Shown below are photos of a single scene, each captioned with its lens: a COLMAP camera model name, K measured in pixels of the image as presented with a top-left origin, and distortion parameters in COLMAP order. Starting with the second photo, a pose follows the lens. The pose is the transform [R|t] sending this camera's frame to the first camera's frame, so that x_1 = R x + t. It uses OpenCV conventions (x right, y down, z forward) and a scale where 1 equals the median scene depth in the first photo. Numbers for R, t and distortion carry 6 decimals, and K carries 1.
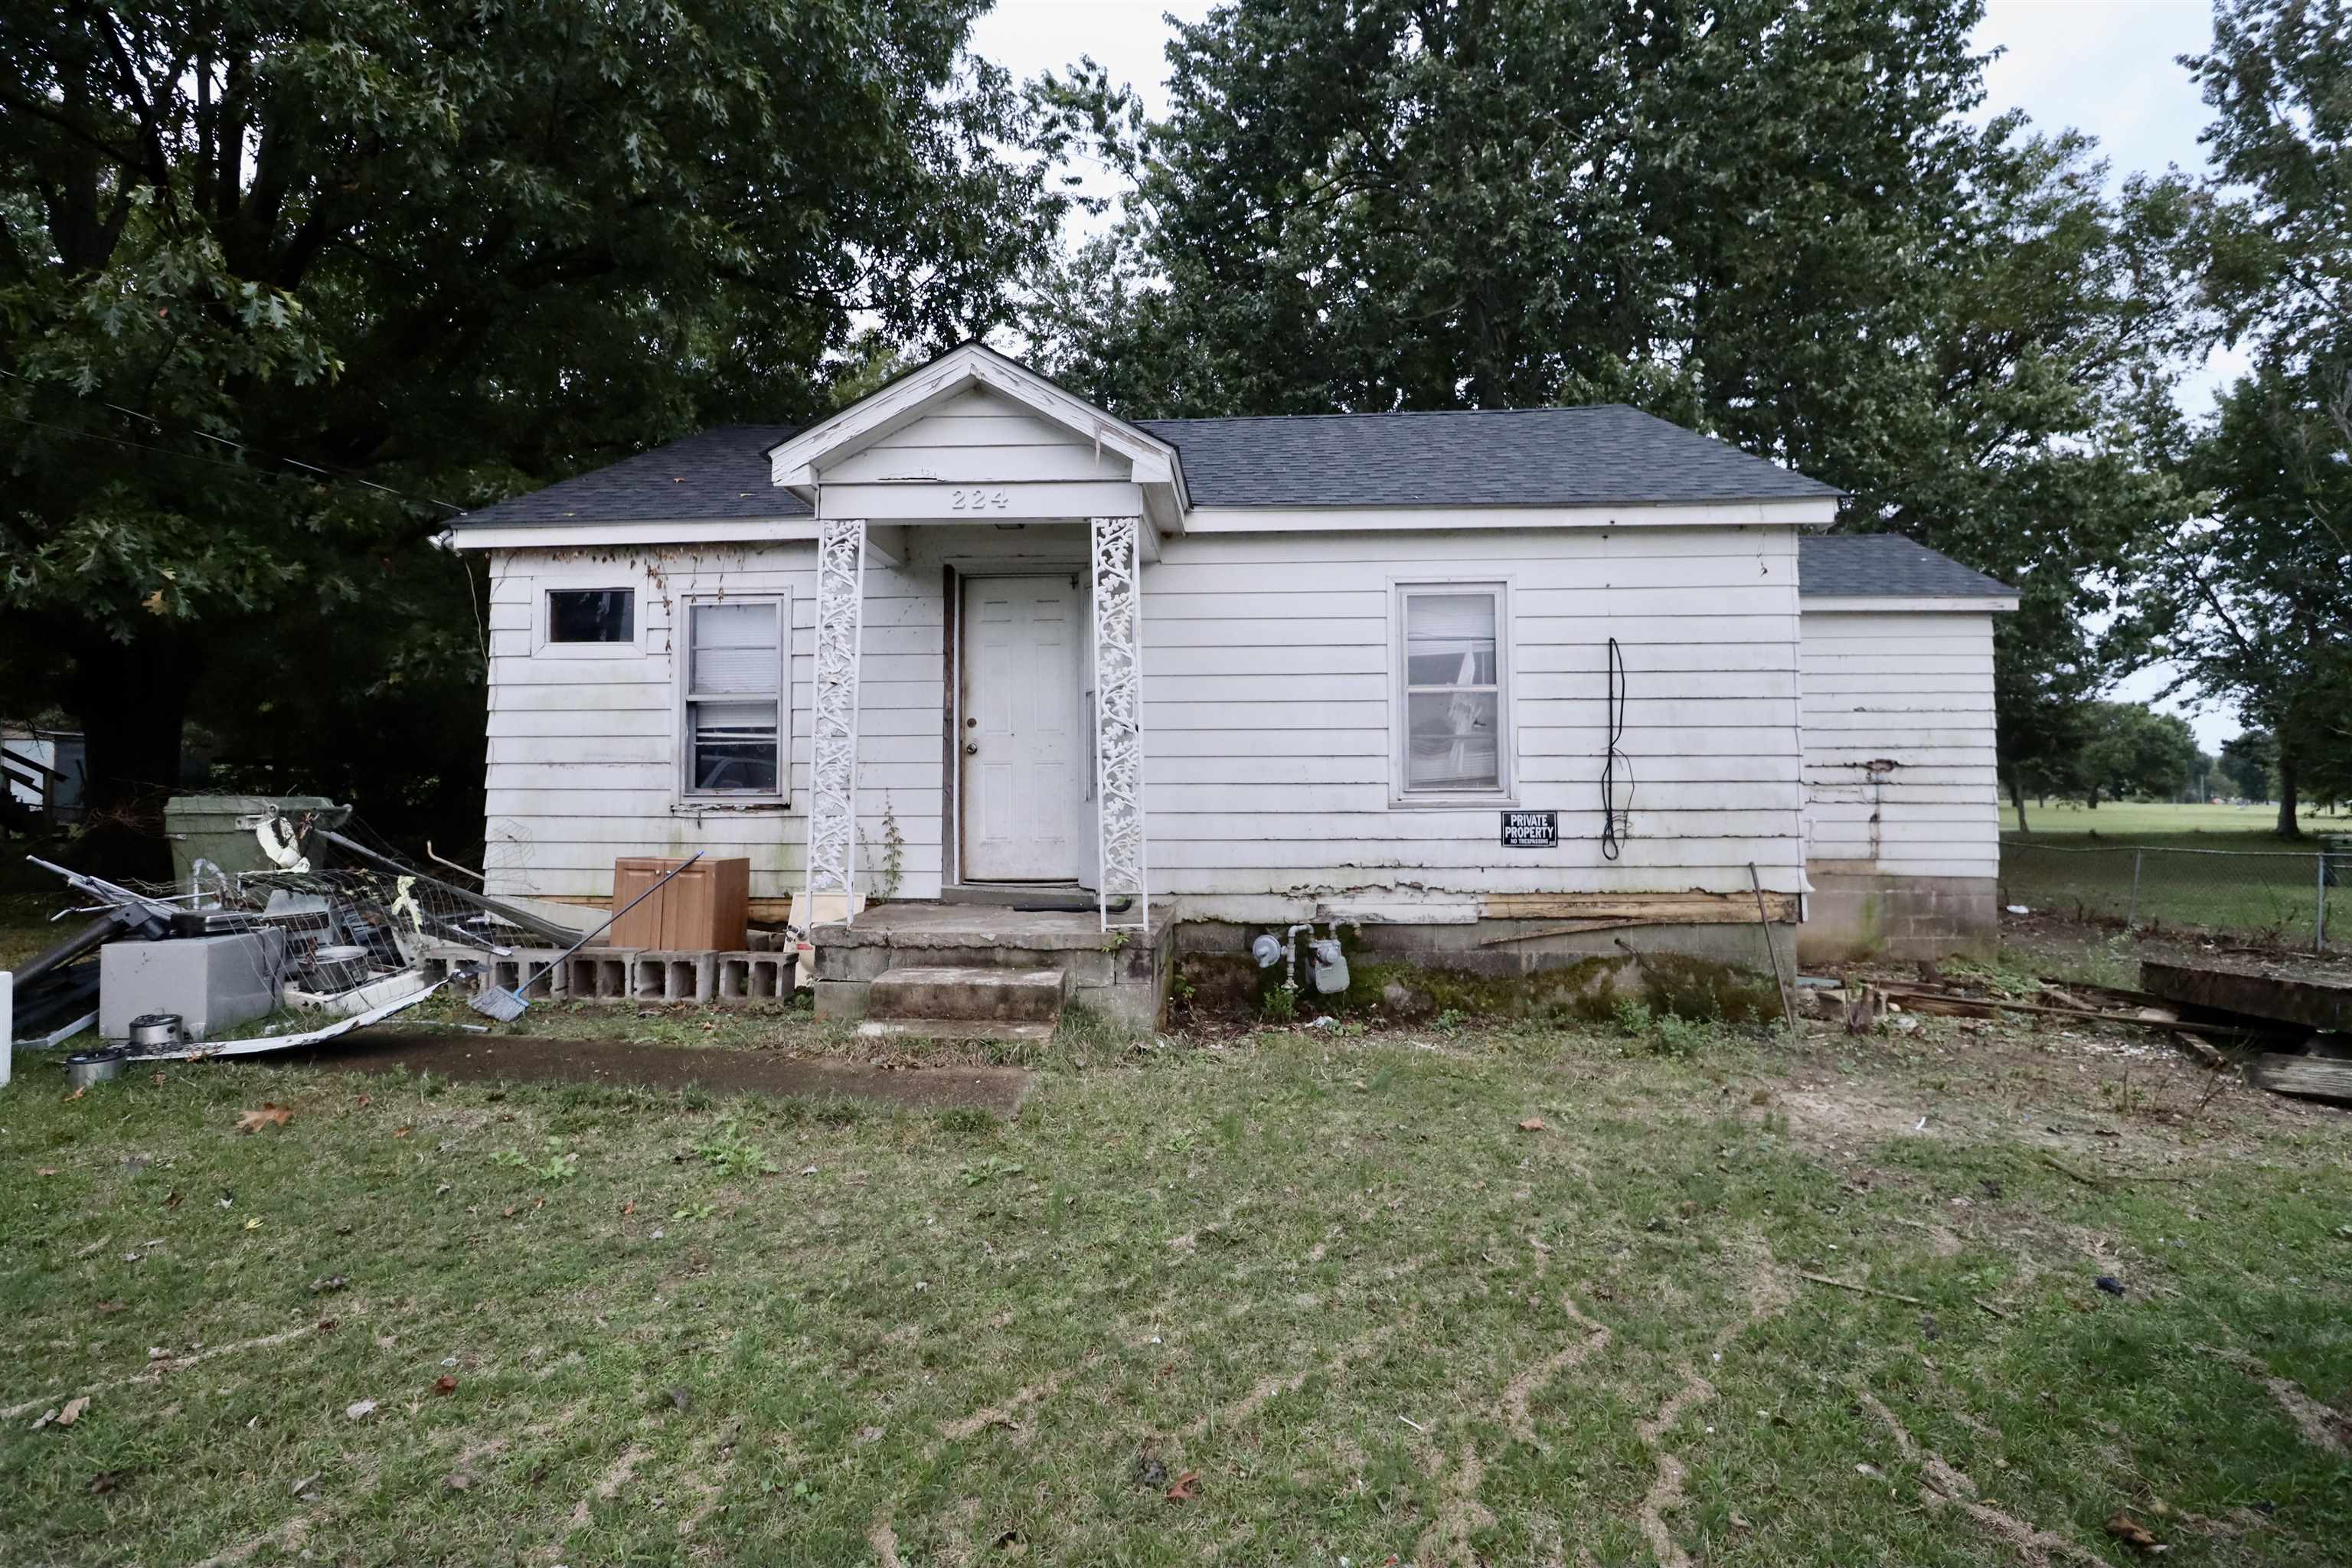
lens RADIAL K [[1220.3, 0, 1195.3], [0, 1220.3, 759.5], [0, 0, 1]] dist [-0.008137, -0.011721]
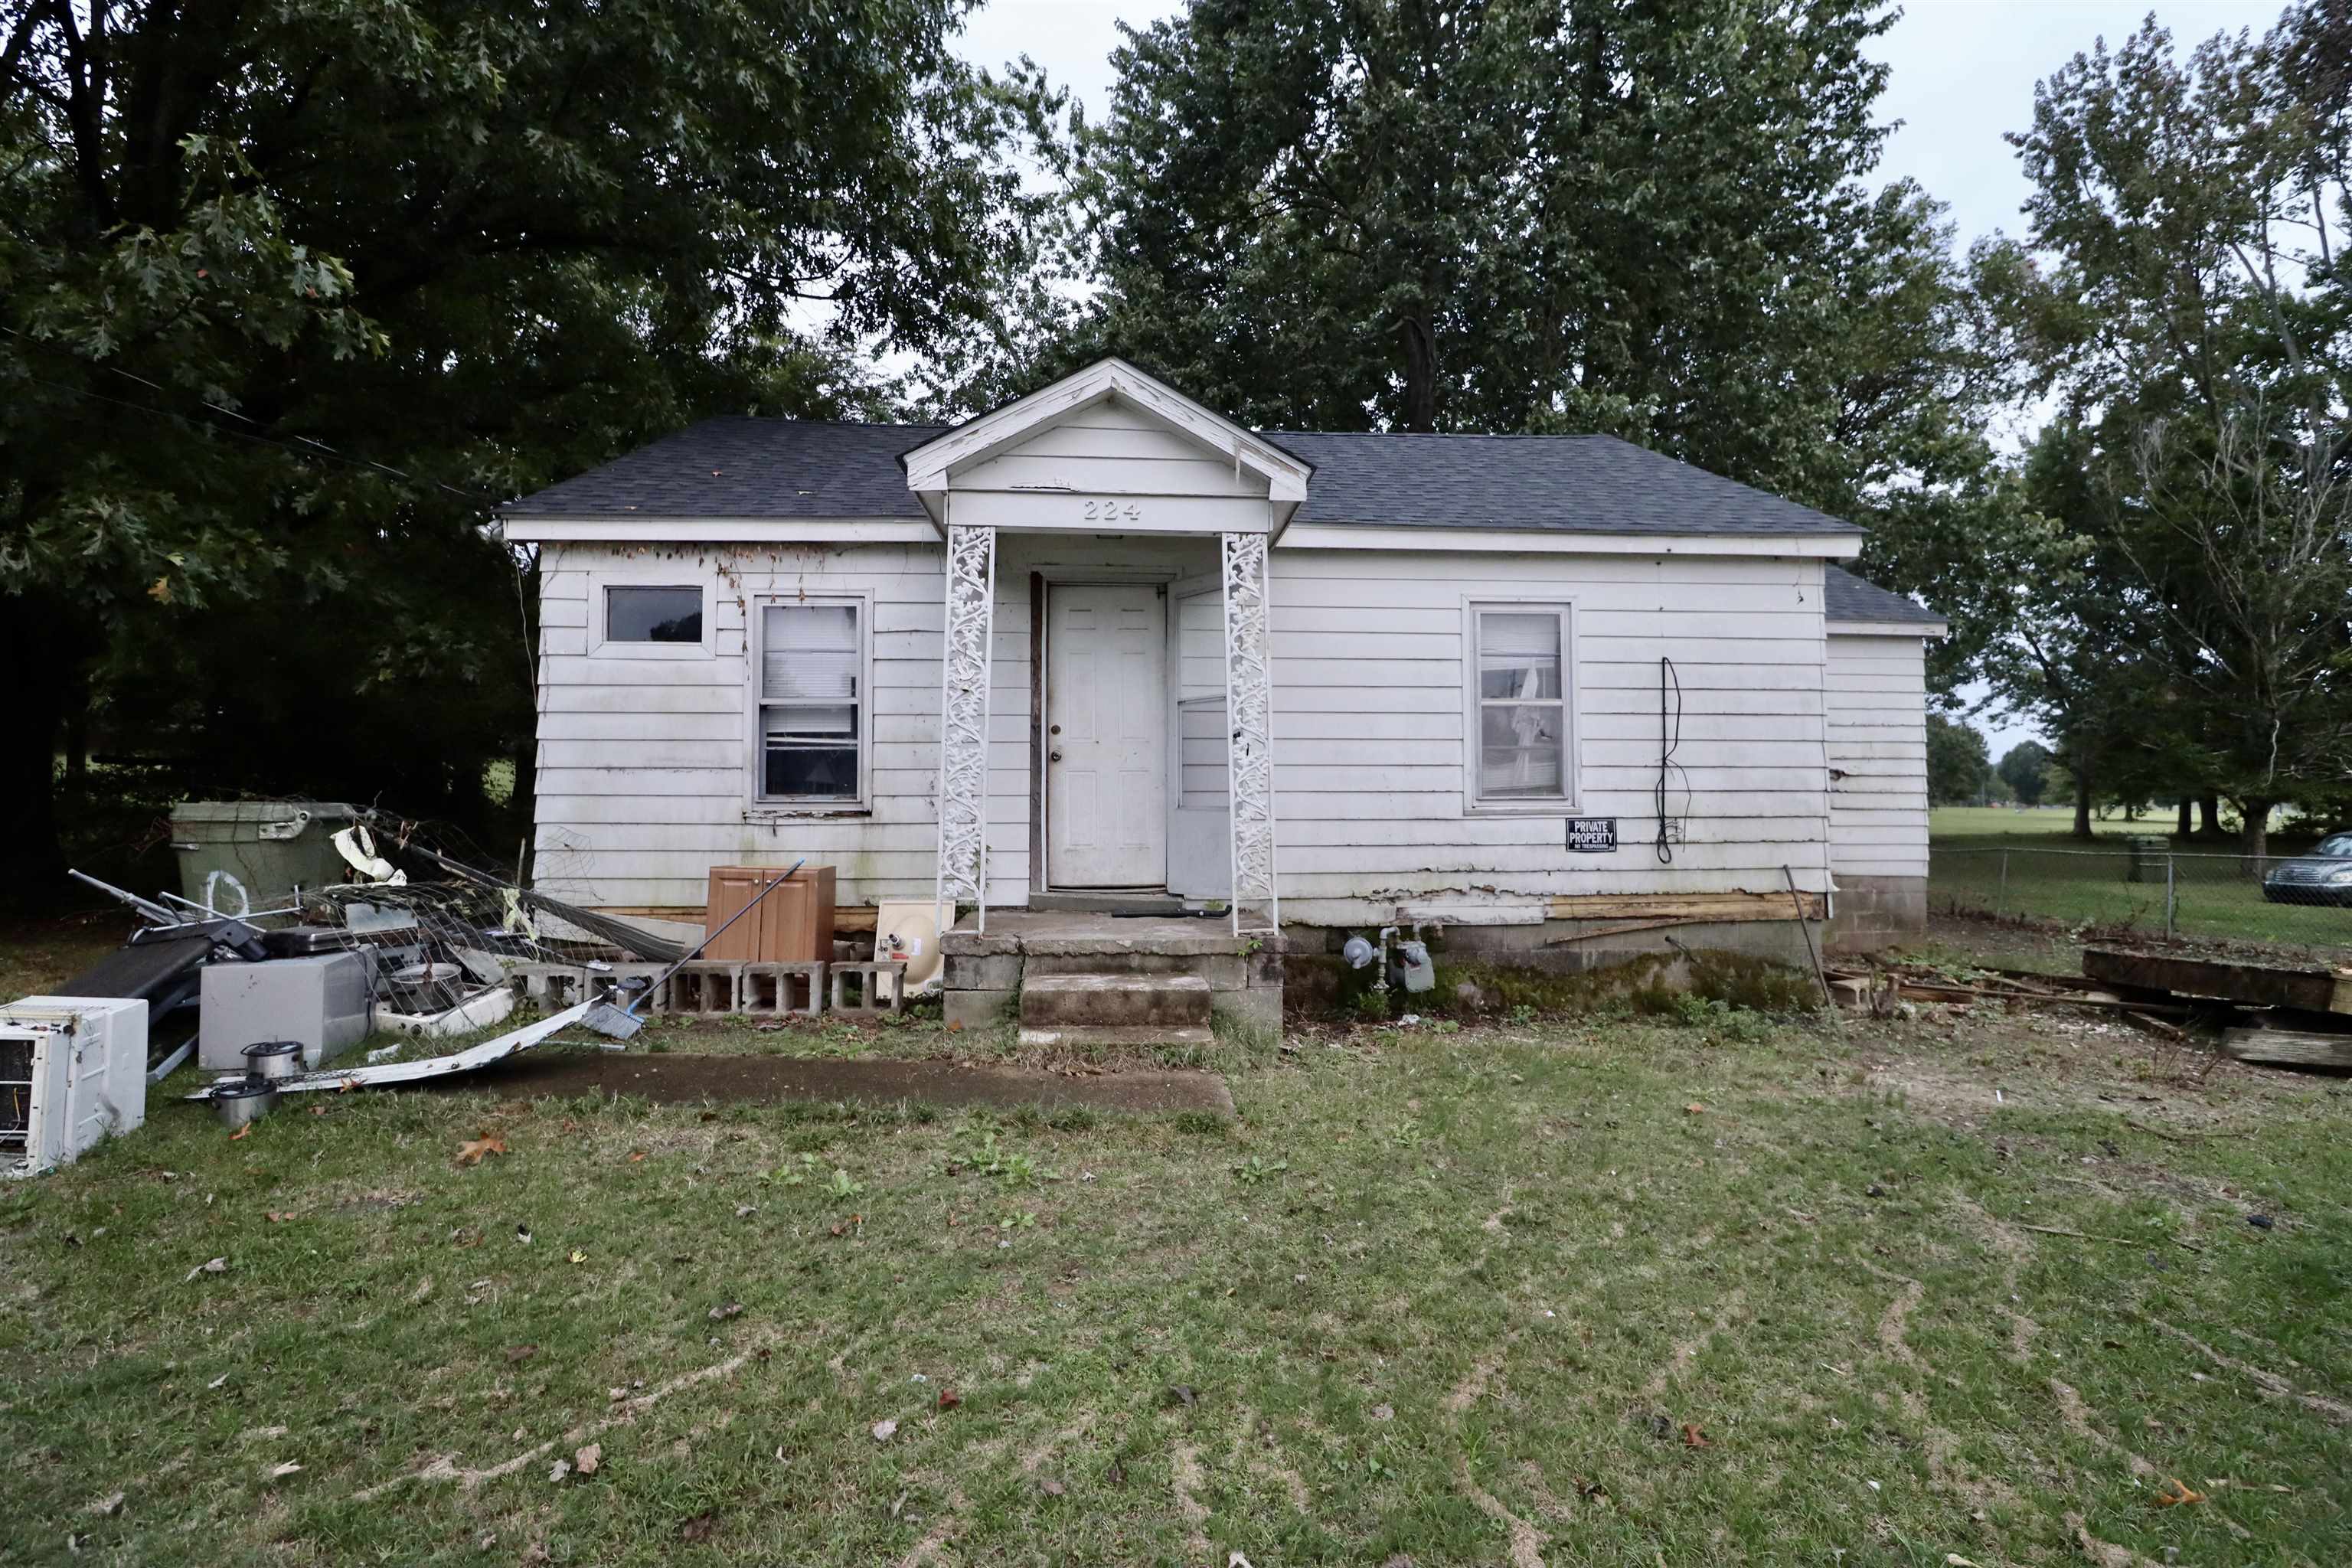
lens RADIAL K [[1220.3, 0, 1219.2], [0, 1220.3, 758.9], [0, 0, 1]] dist [-0.008137, -0.011721]
pose [[0.990051, 0.006209, 0.140572, -0.202639], [-0.005879, 0.999979, -0.002760, -0.004630], [-0.140586, 0.001907, 0.990067, -0.012072]]
